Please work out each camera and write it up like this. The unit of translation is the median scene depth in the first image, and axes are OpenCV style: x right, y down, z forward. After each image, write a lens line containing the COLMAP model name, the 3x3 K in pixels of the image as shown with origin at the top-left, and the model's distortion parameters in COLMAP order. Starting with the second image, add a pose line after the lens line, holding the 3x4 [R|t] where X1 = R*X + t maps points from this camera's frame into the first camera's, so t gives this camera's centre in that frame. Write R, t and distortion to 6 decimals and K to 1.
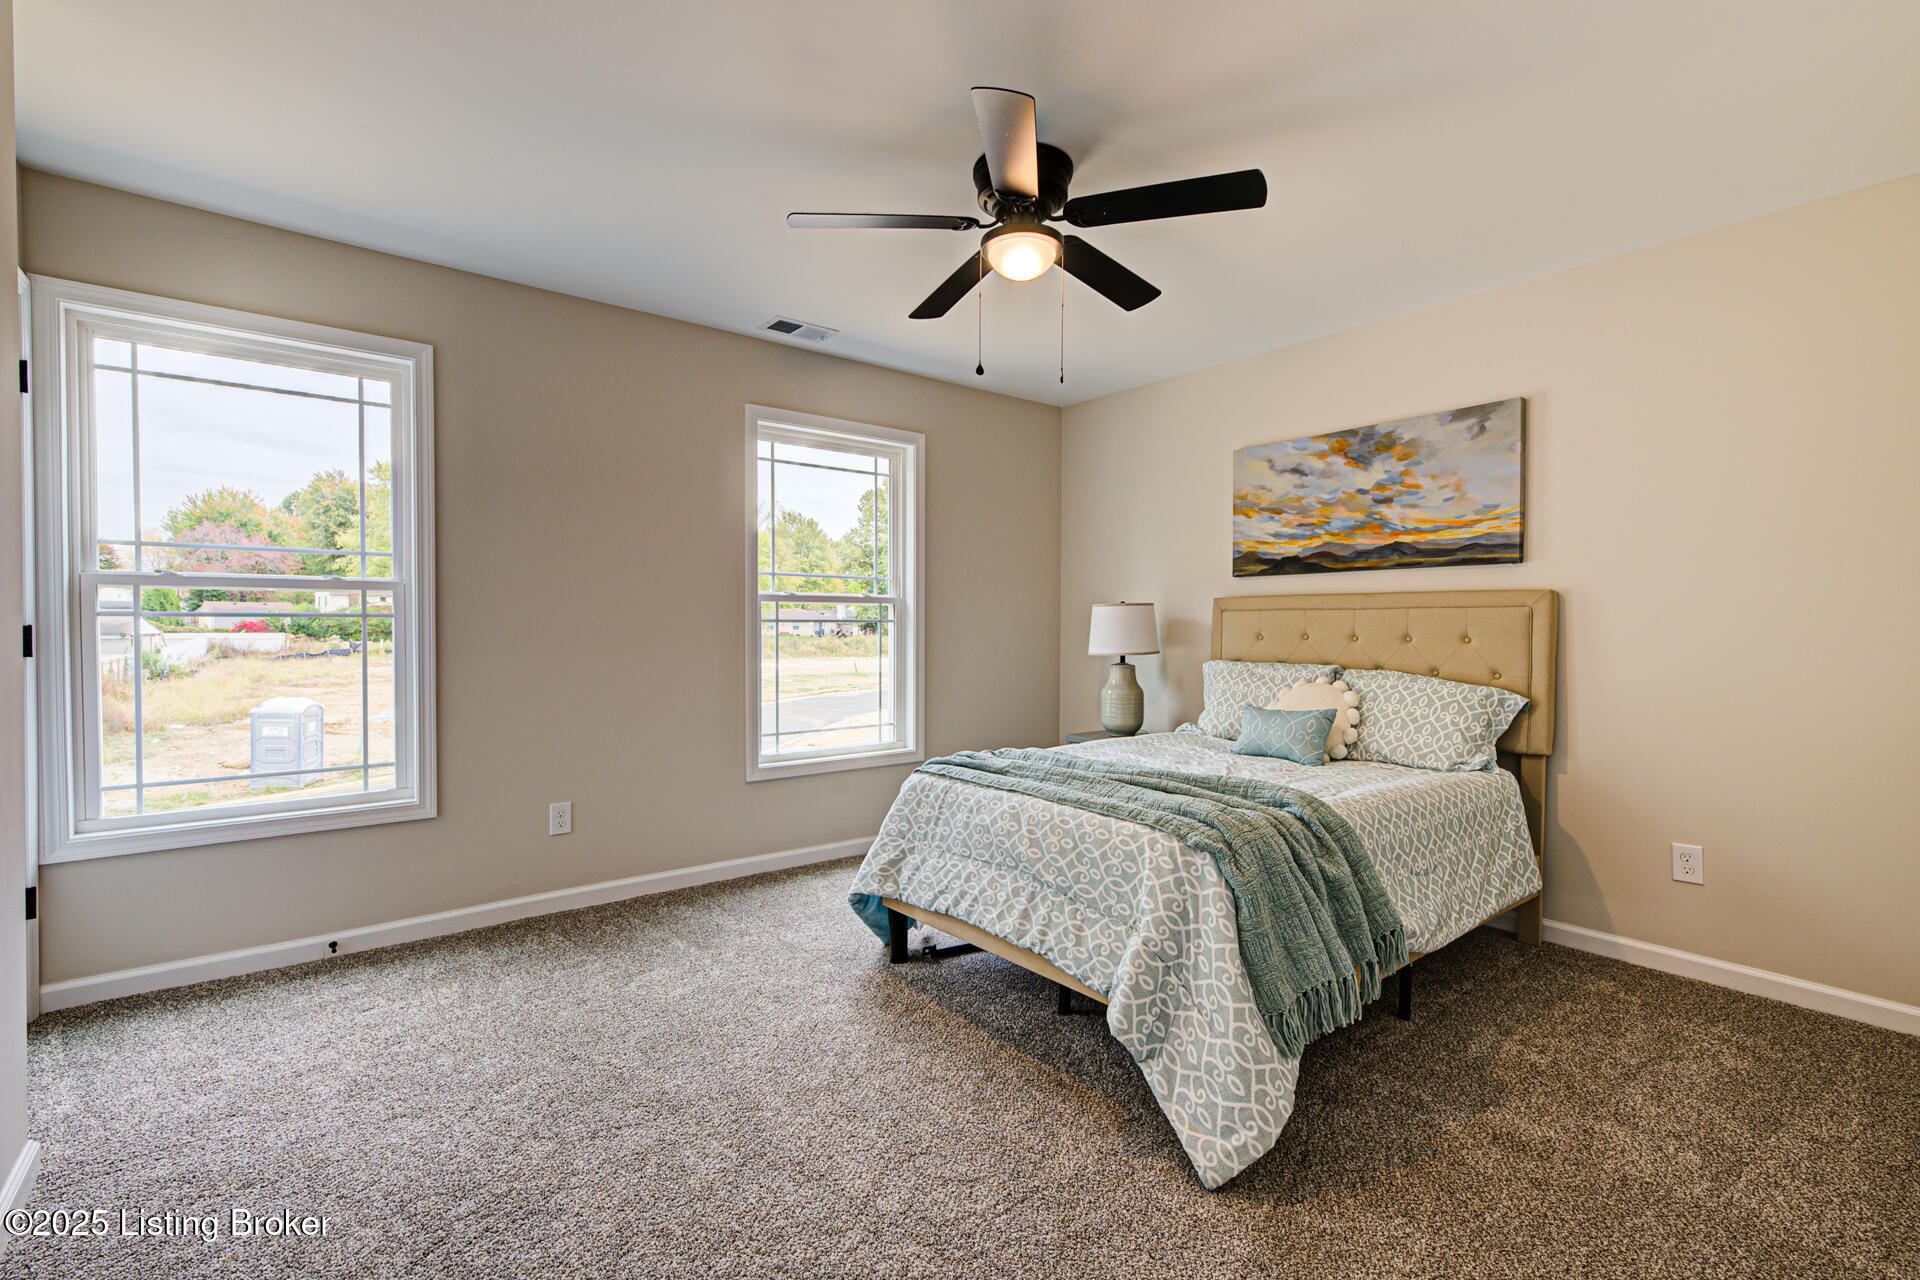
lens RADIAL K [[881.7, 0, 975.6], [0, 881.7, 637.4], [0, 0, 1]] dist [0.028485, -0.000121]
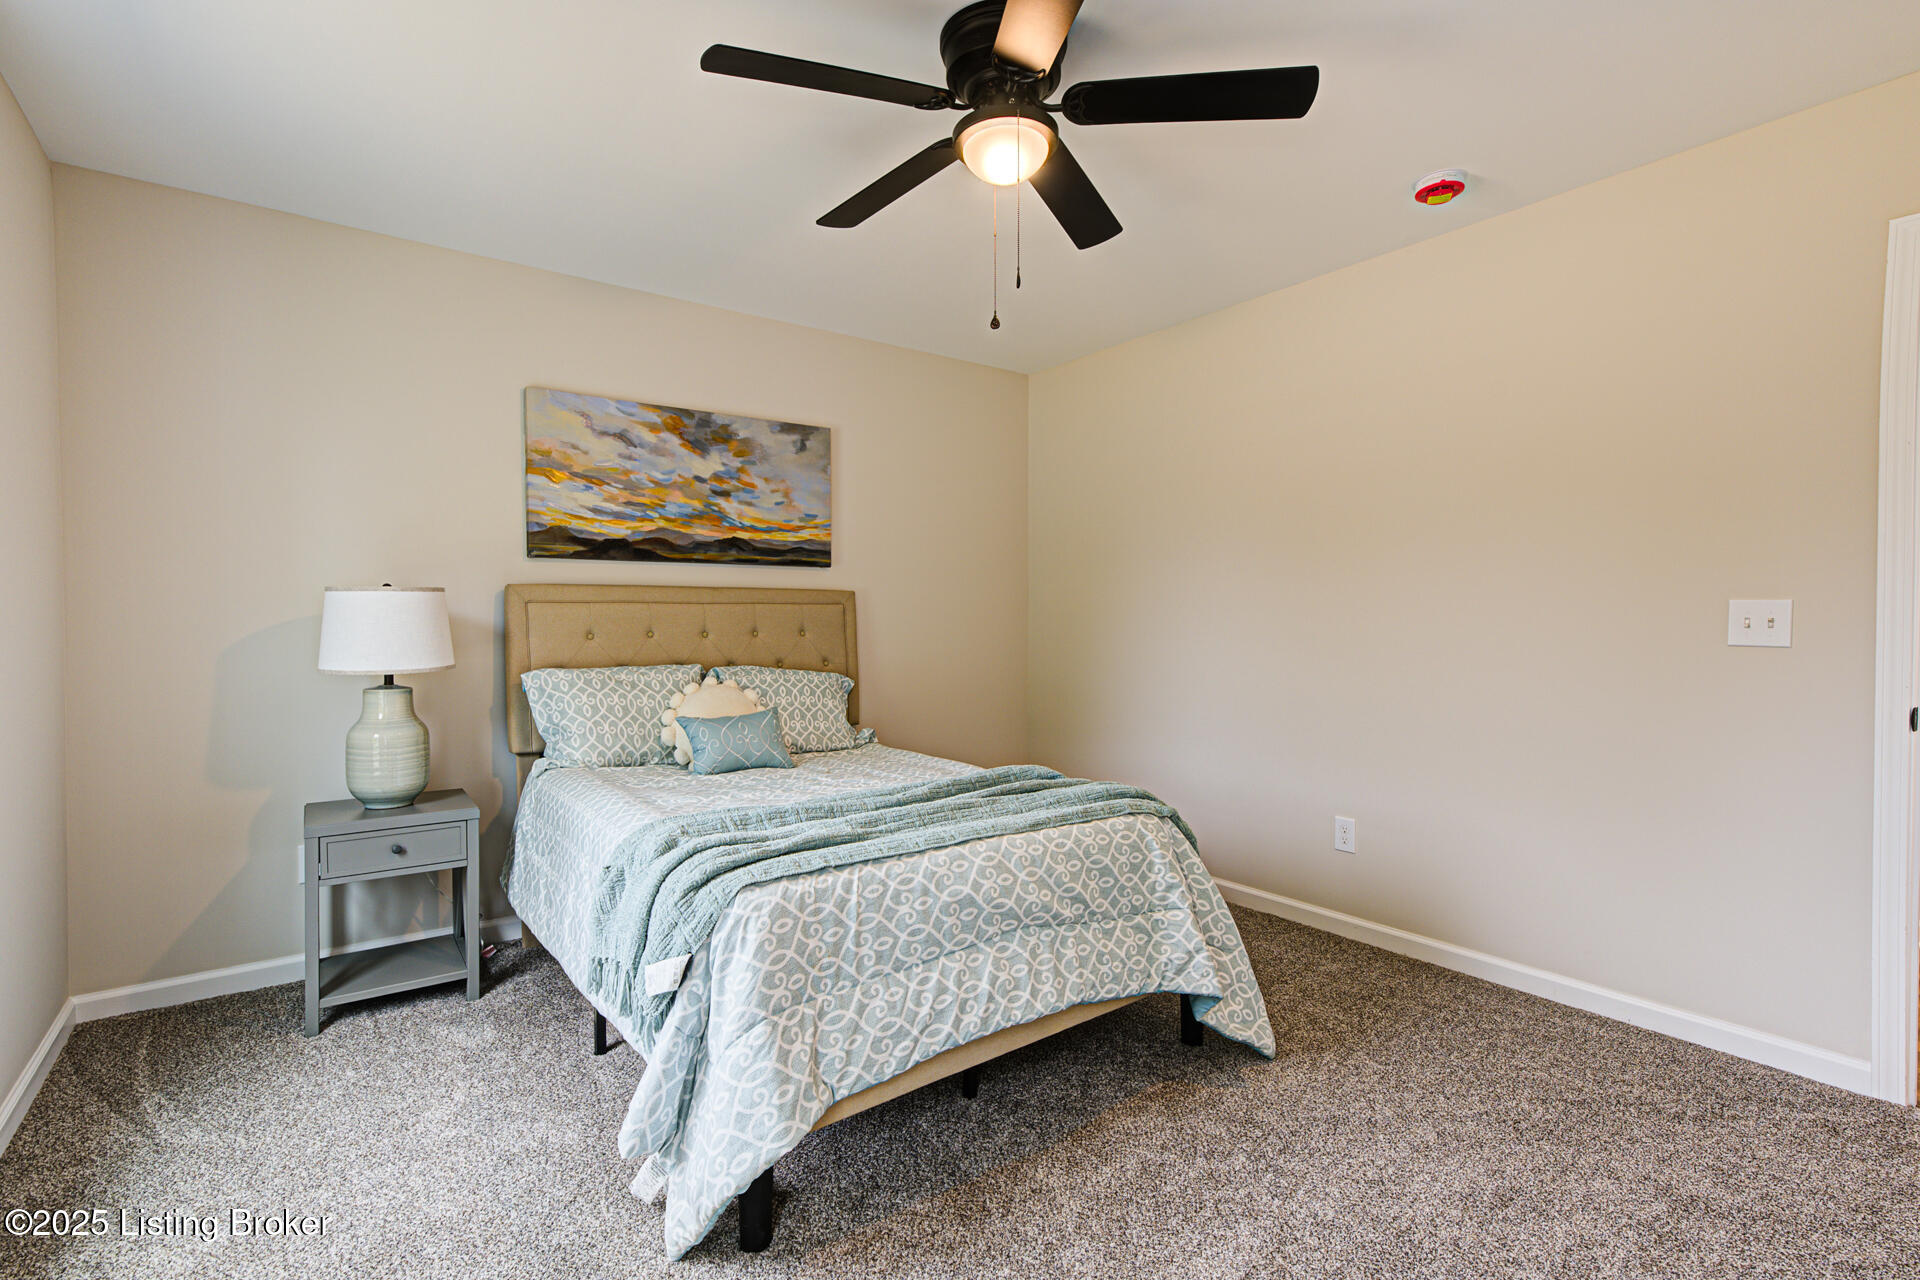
lens RADIAL K [[881.7, 0, 974.9], [0, 881.7, 636.3], [0, 0, 1]] dist [0.028485, -0.000121]
pose [[0.032958, -0.025602, 0.999129, -0.508518], [0.017652, 0.999531, 0.025030, -0.015492], [-0.999301, 0.016812, 0.033394, 0.686568]]
